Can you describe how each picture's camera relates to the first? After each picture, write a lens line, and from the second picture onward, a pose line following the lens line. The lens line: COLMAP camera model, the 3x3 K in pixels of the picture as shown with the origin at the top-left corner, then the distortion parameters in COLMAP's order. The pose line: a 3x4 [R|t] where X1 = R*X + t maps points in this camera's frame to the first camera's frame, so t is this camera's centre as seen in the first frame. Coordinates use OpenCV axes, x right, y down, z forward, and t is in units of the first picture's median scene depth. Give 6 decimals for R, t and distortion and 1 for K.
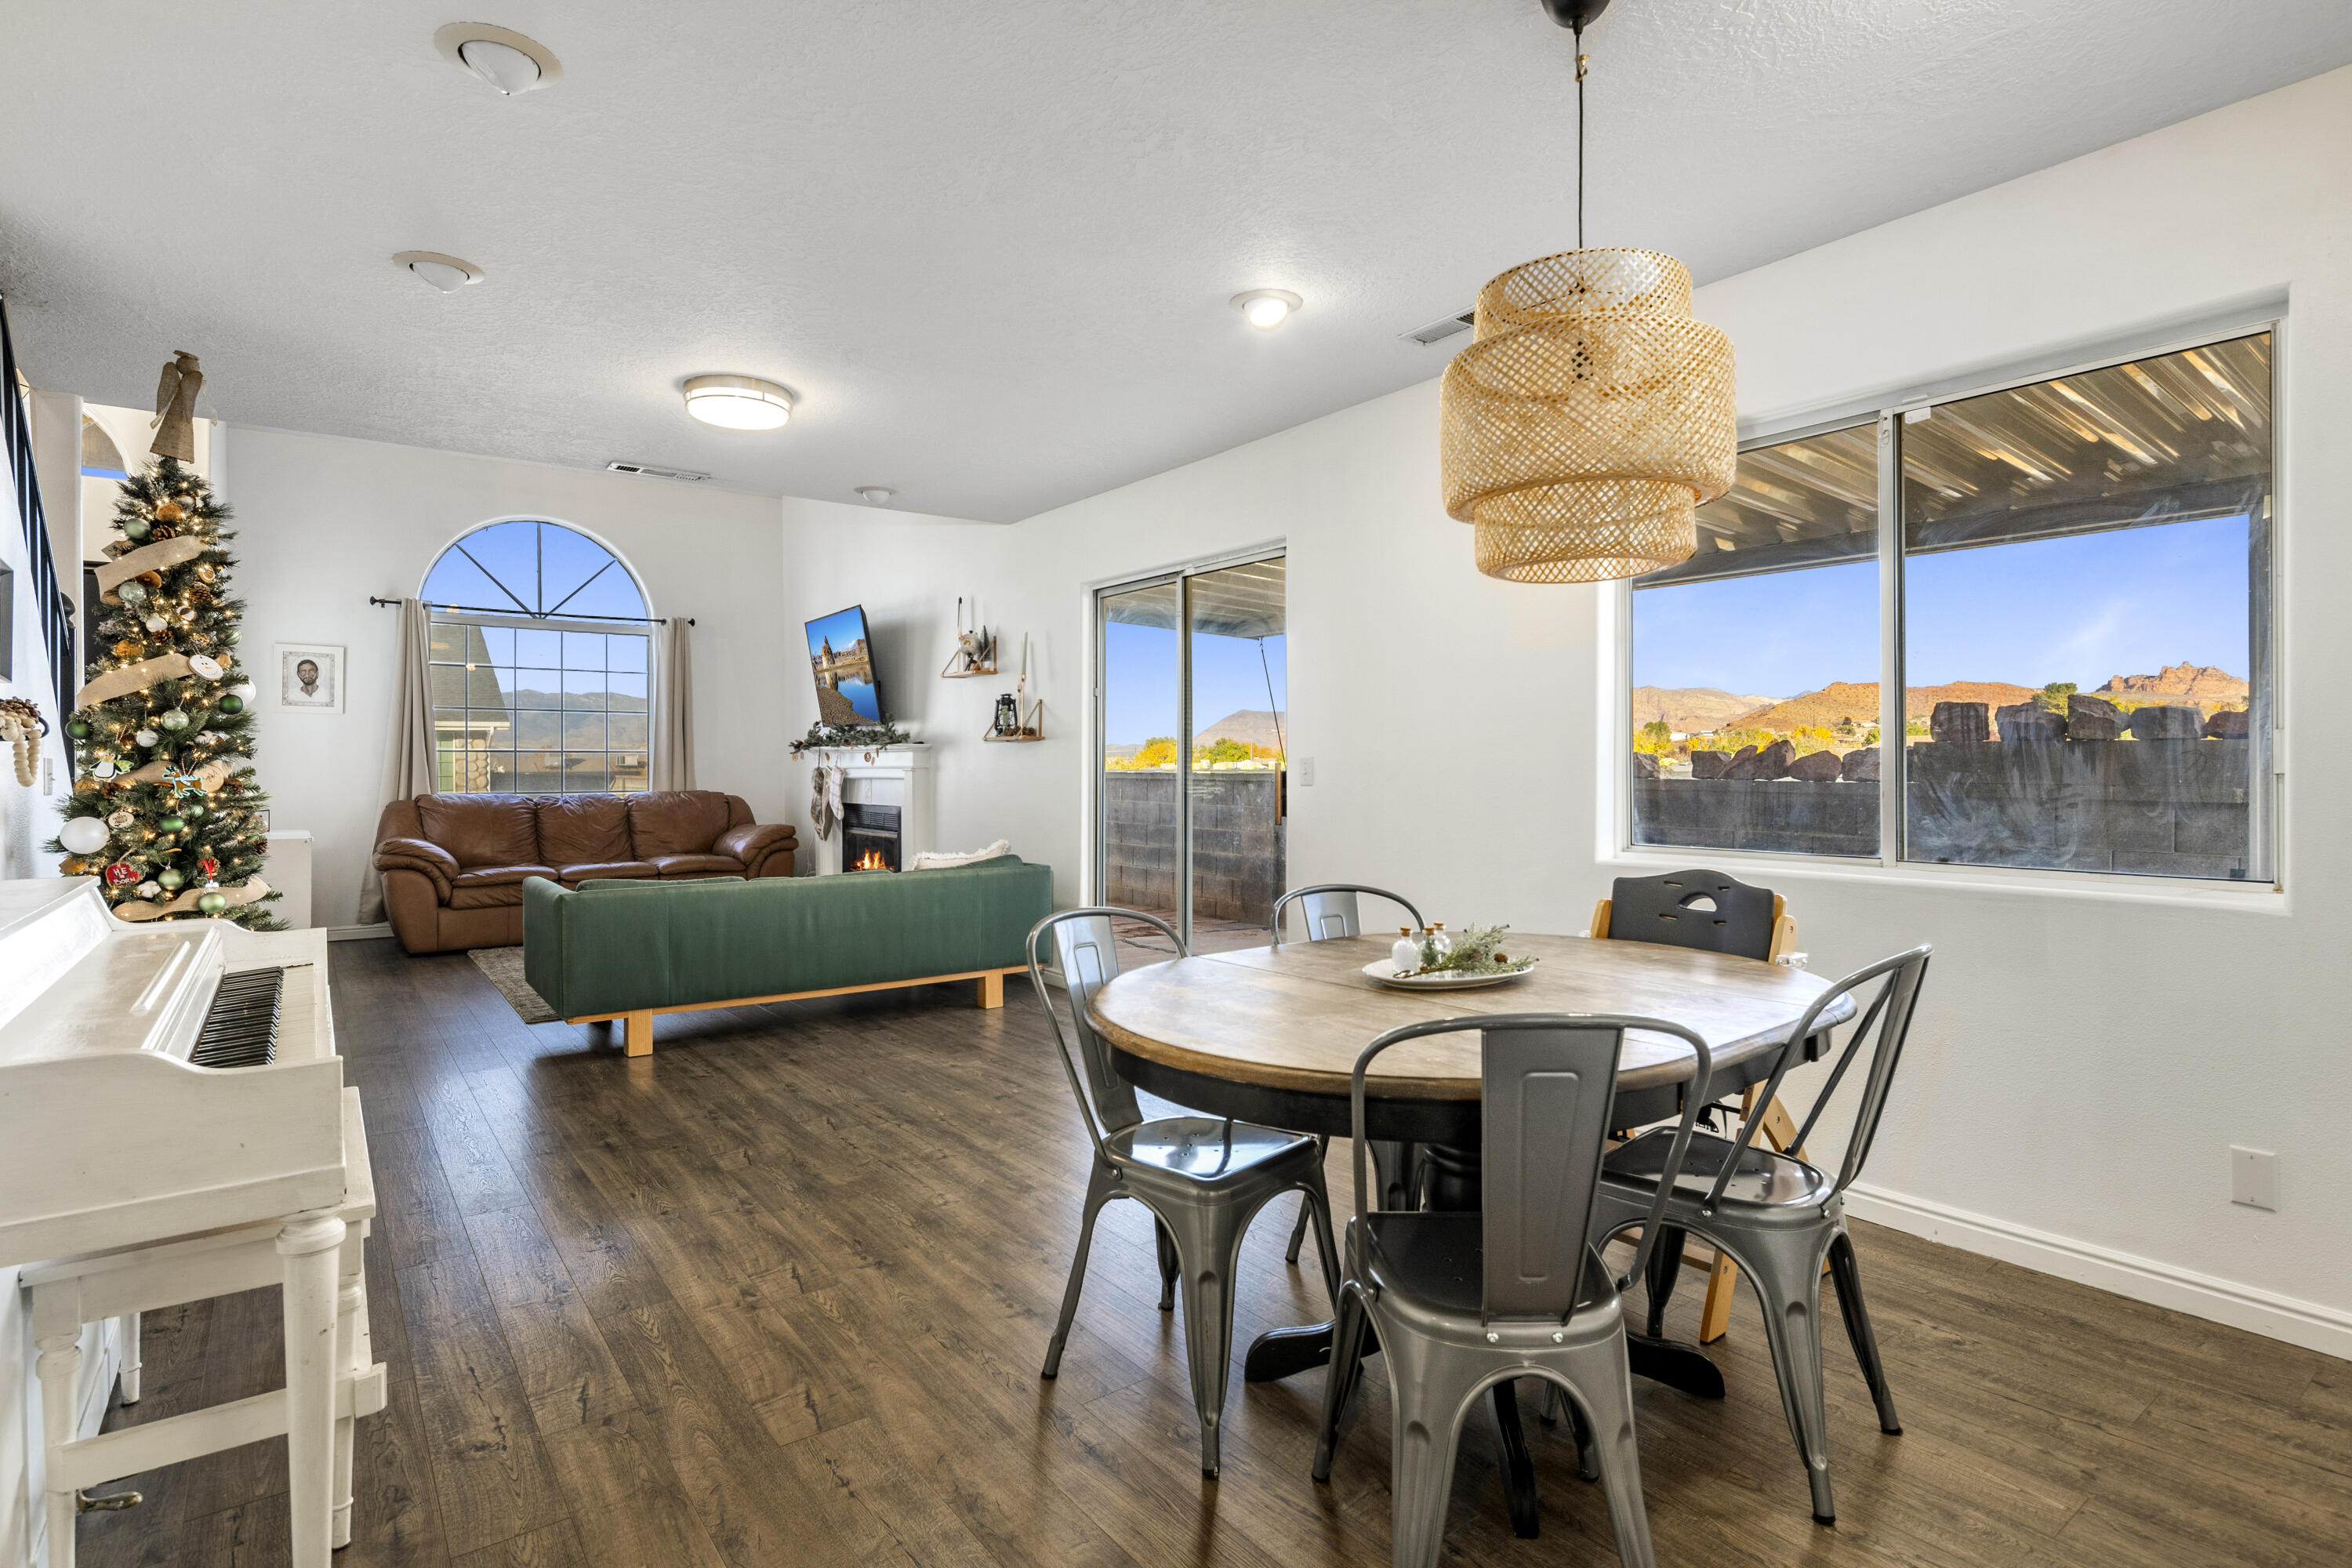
lens RADIAL K [[1152.9, 0, 1188.0], [0, 1152.9, 755.1], [0, 0, 1]] dist [0.001641, -0.005443]
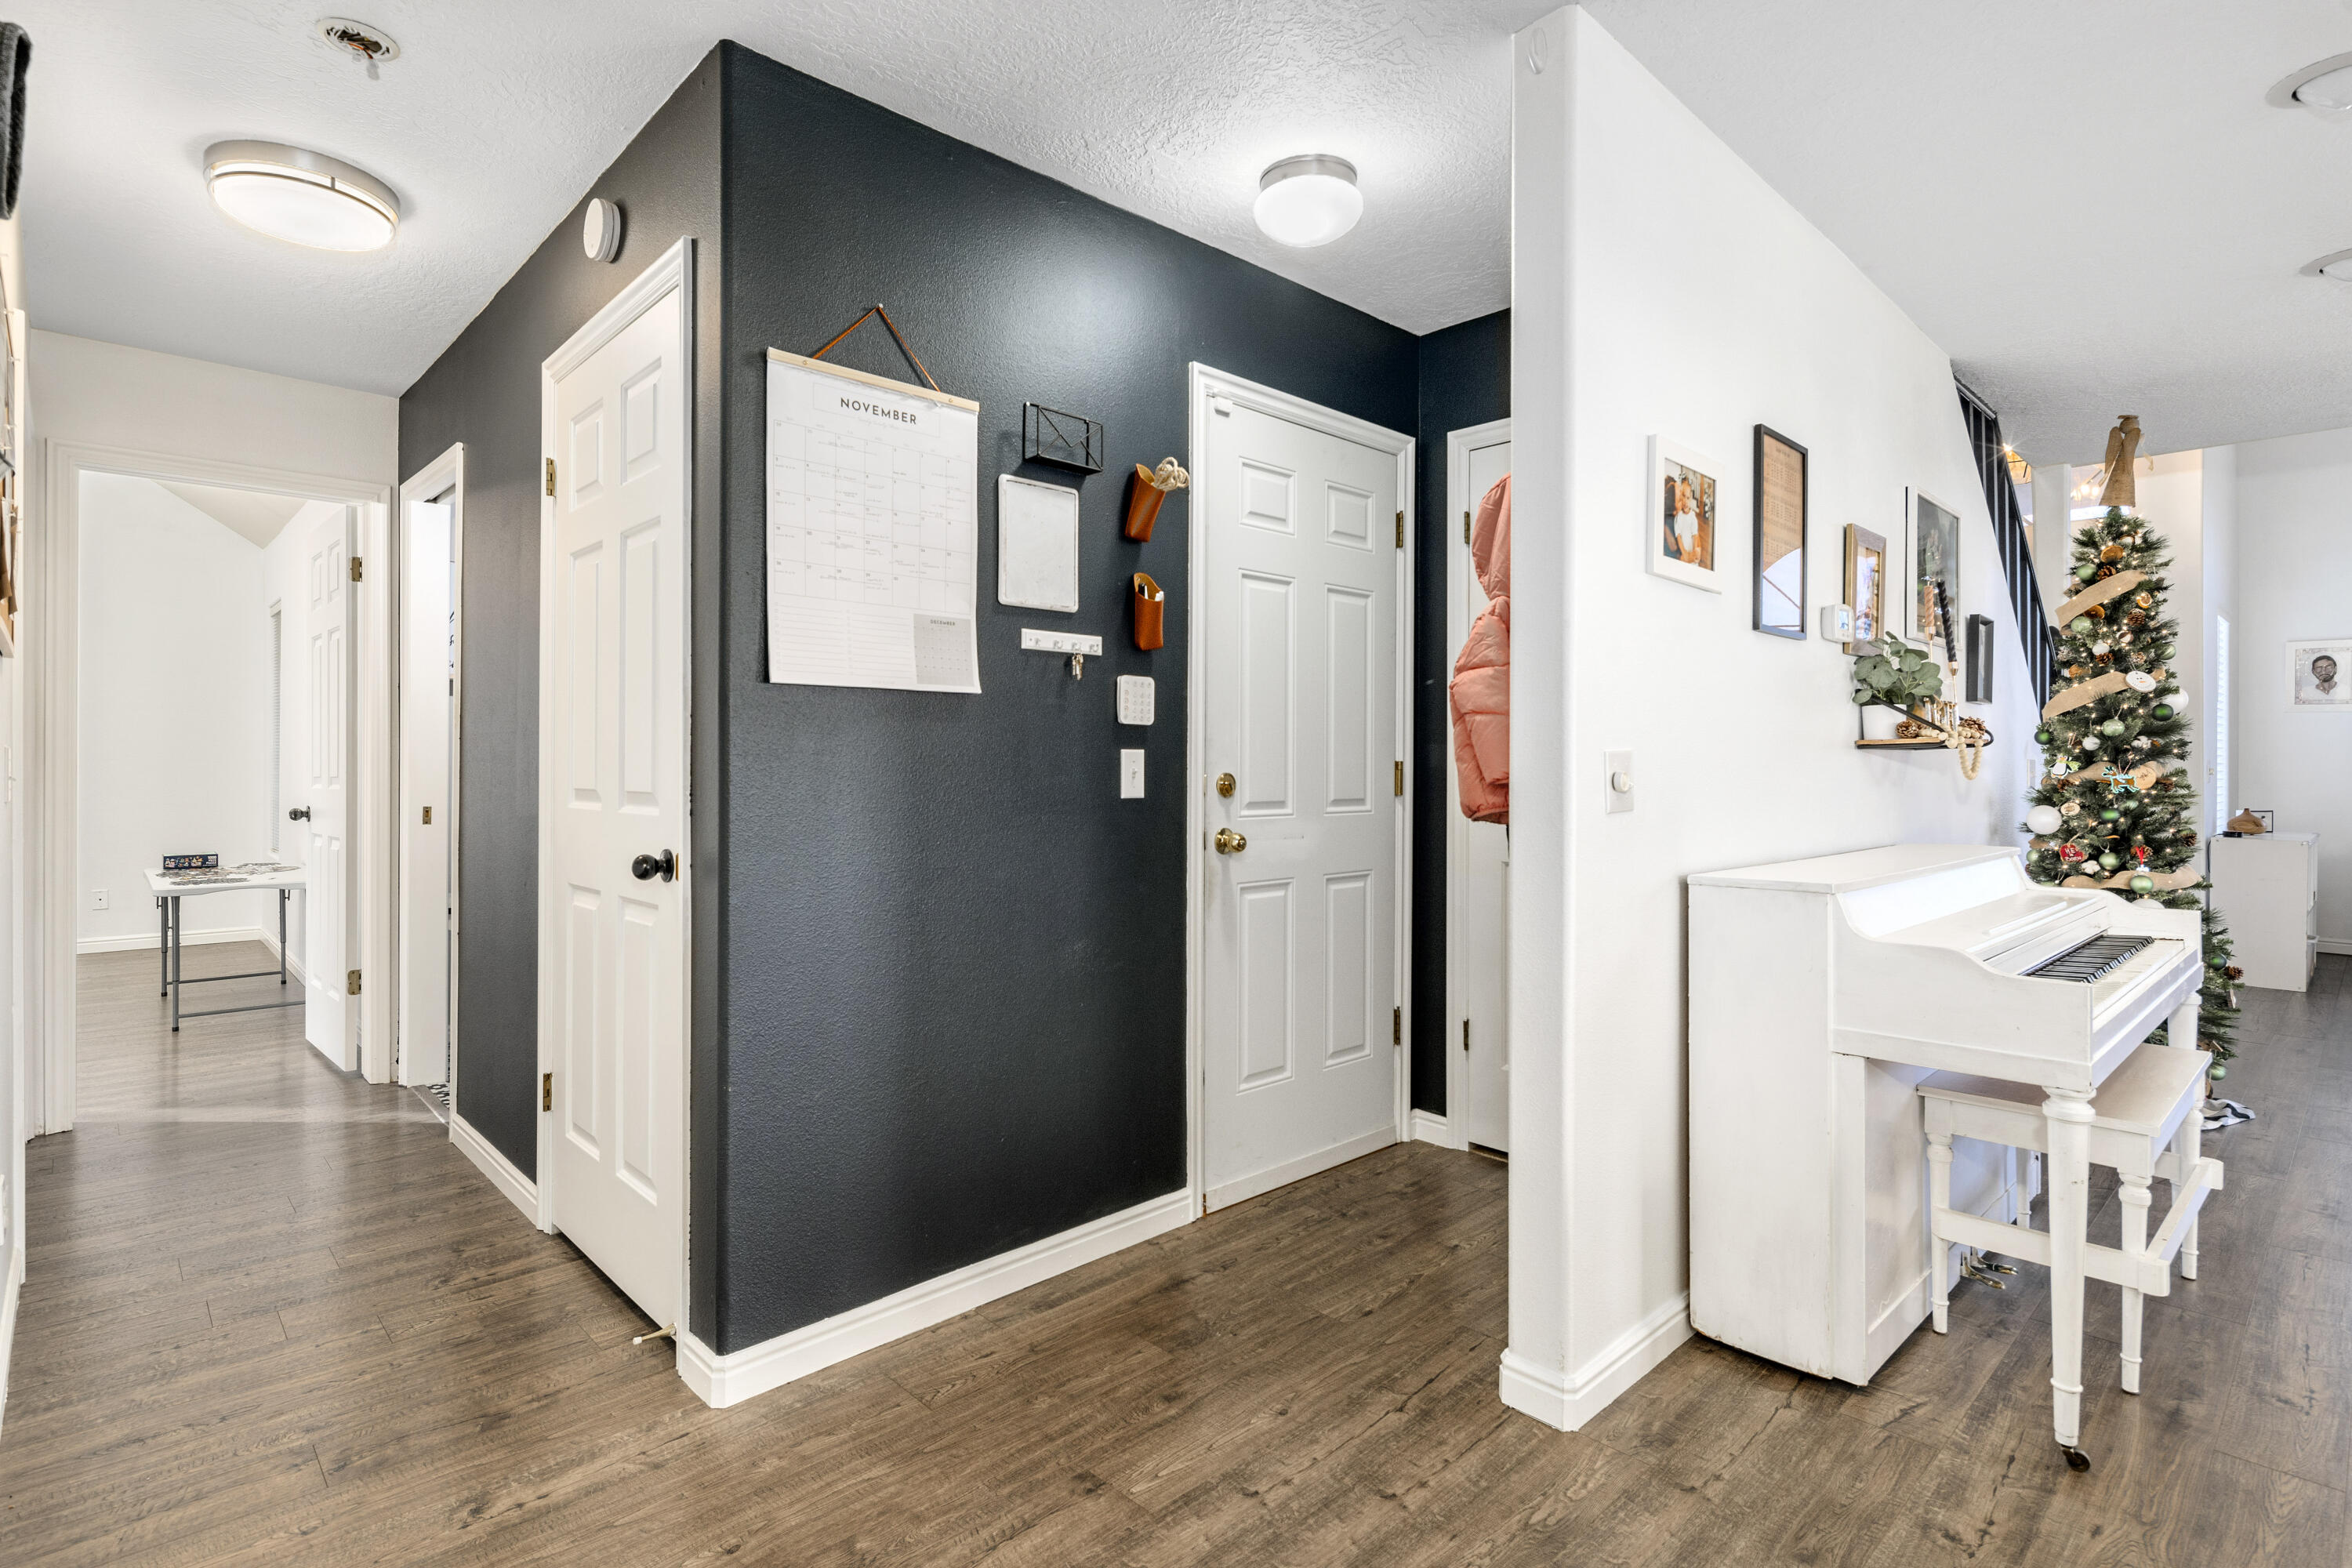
lens RADIAL K [[1152.9, 0, 1163.1], [0, 1152.9, 780.3], [0, 0, 1]] dist [0.001641, -0.005443]
pose [[0.090352, 0.021490, -0.995678, 0.215970], [0.001067, 0.999764, 0.021675, -0.002888], [0.995909, -0.003021, 0.090308, -0.087958]]
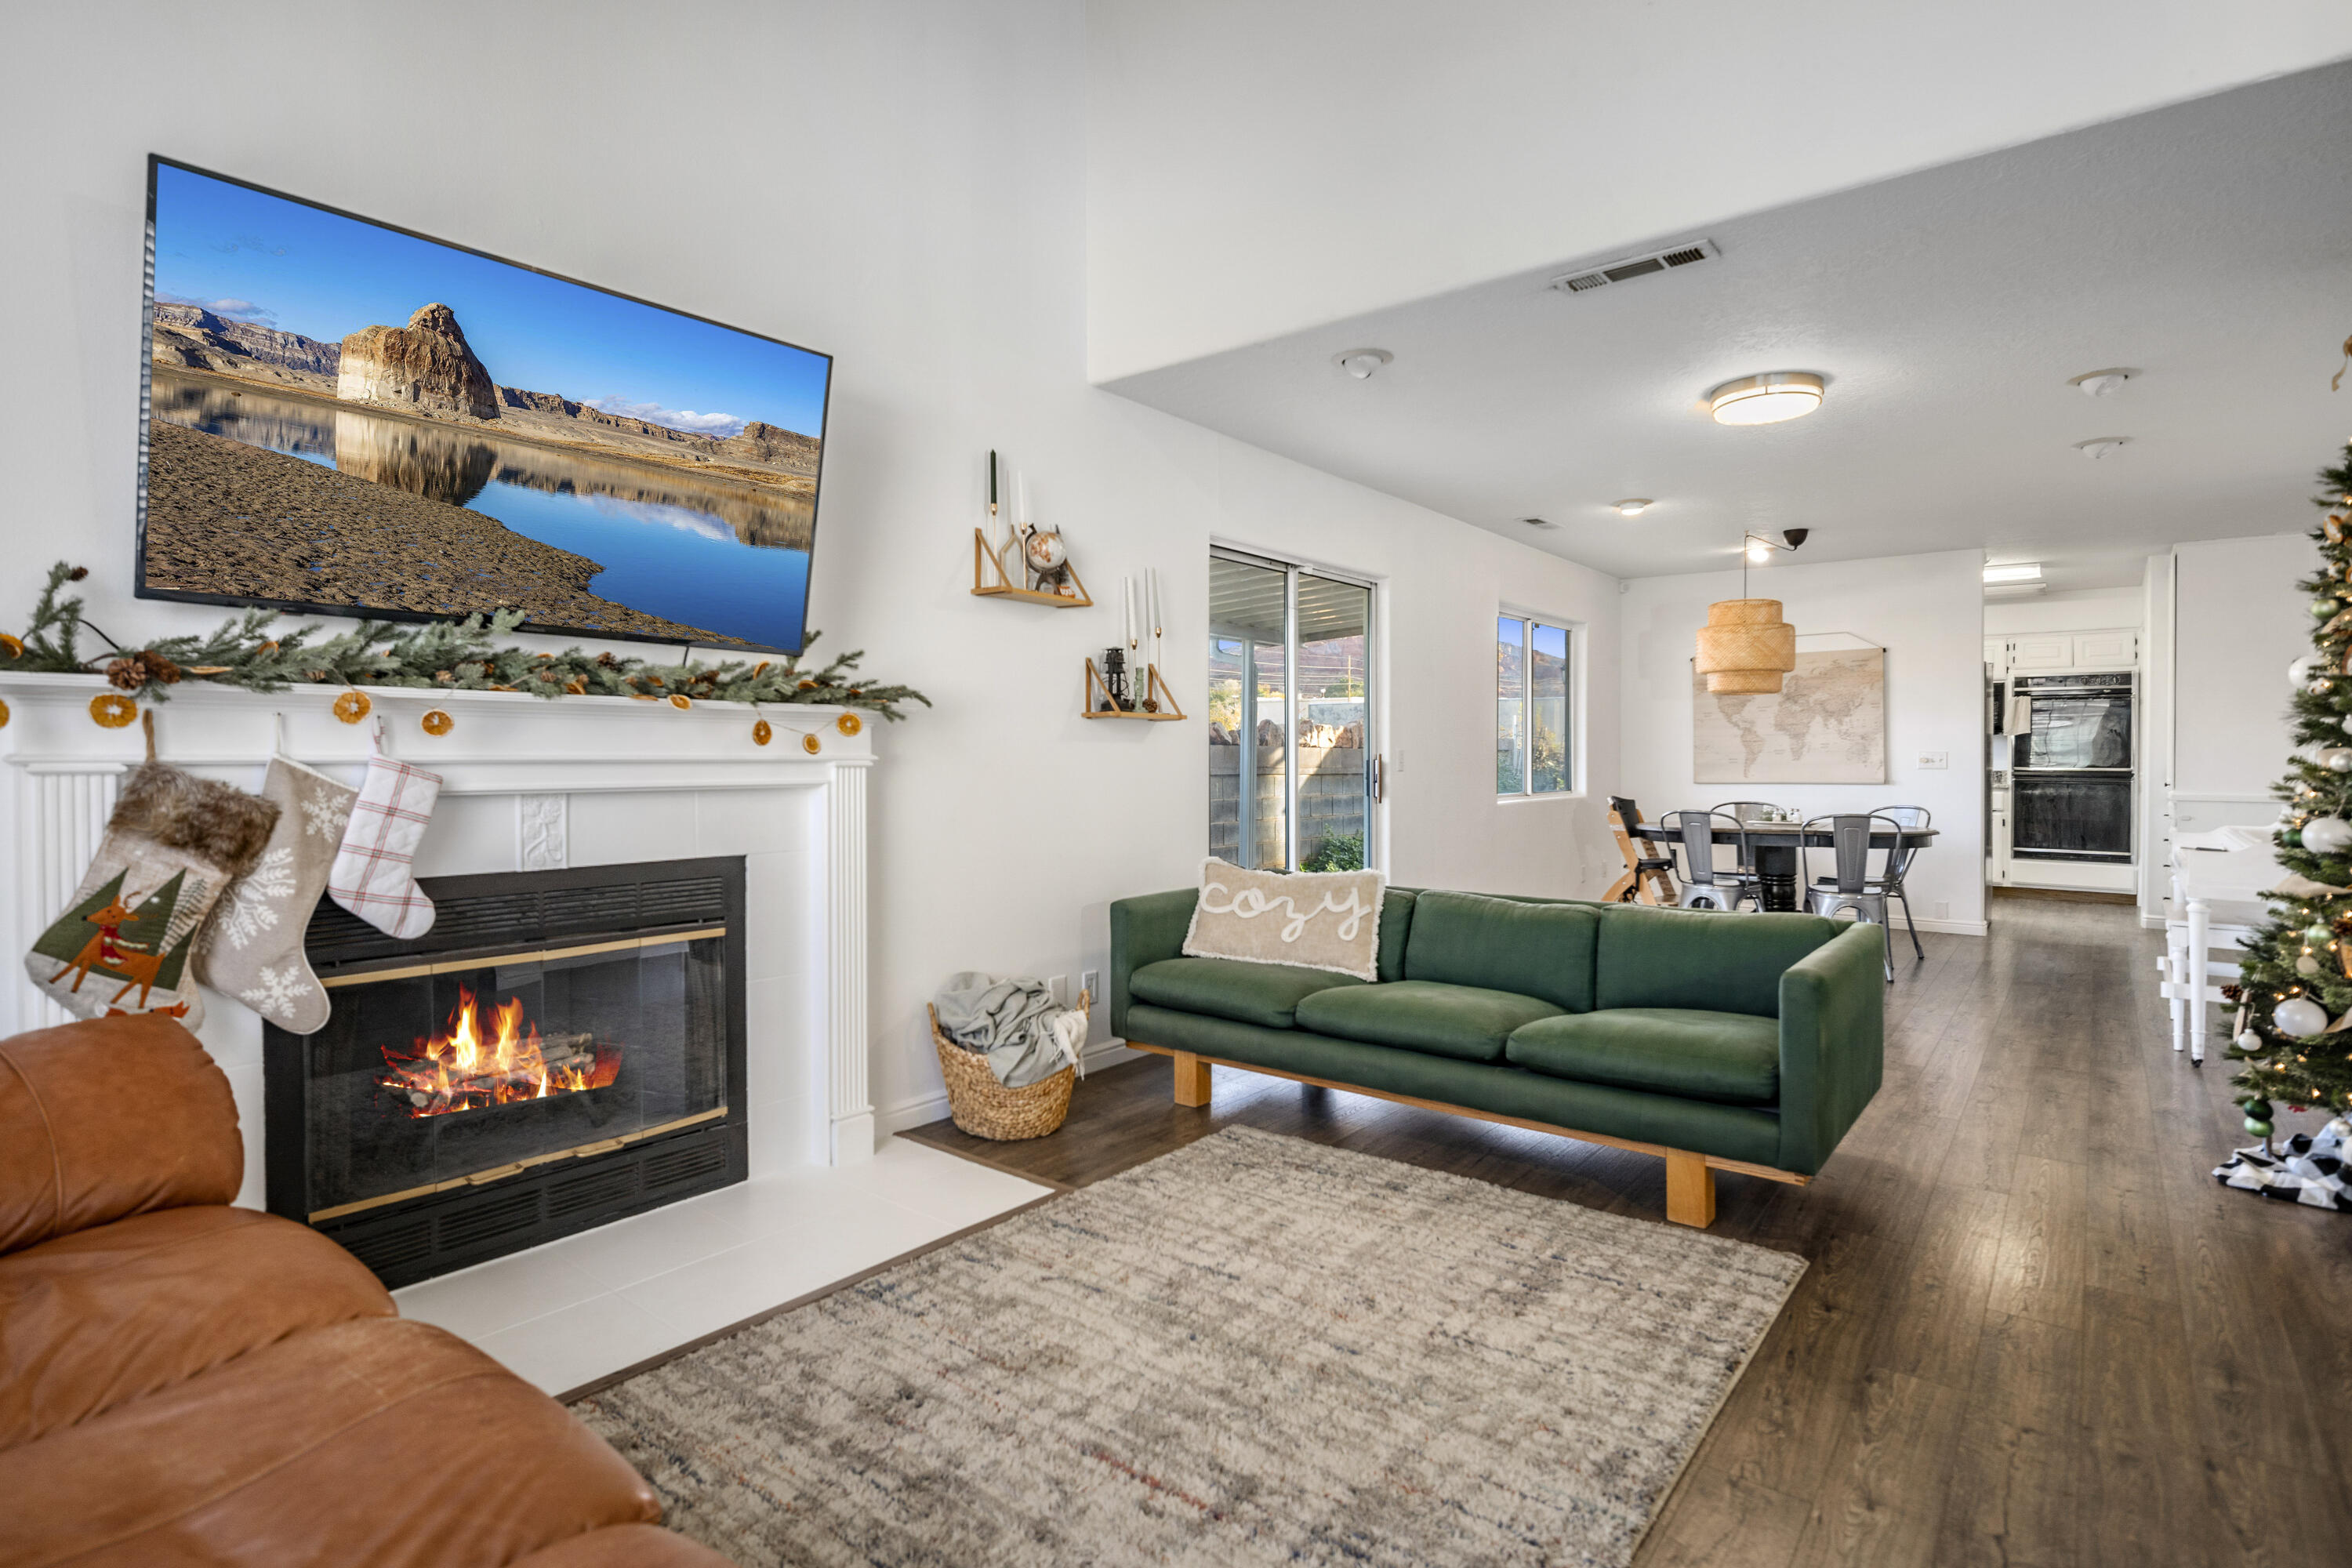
lens RADIAL K [[1152.9, 0, 1160.2], [0, 1152.9, 768.0], [0, 0, 1]] dist [0.001641, -0.005443]
pose [[-0.229199, -0.005090, 0.973366, -1.592221], [-0.005935, 0.999975, 0.003832, 0.024736], [-0.973361, -0.004899, -0.229224, 2.226807]]
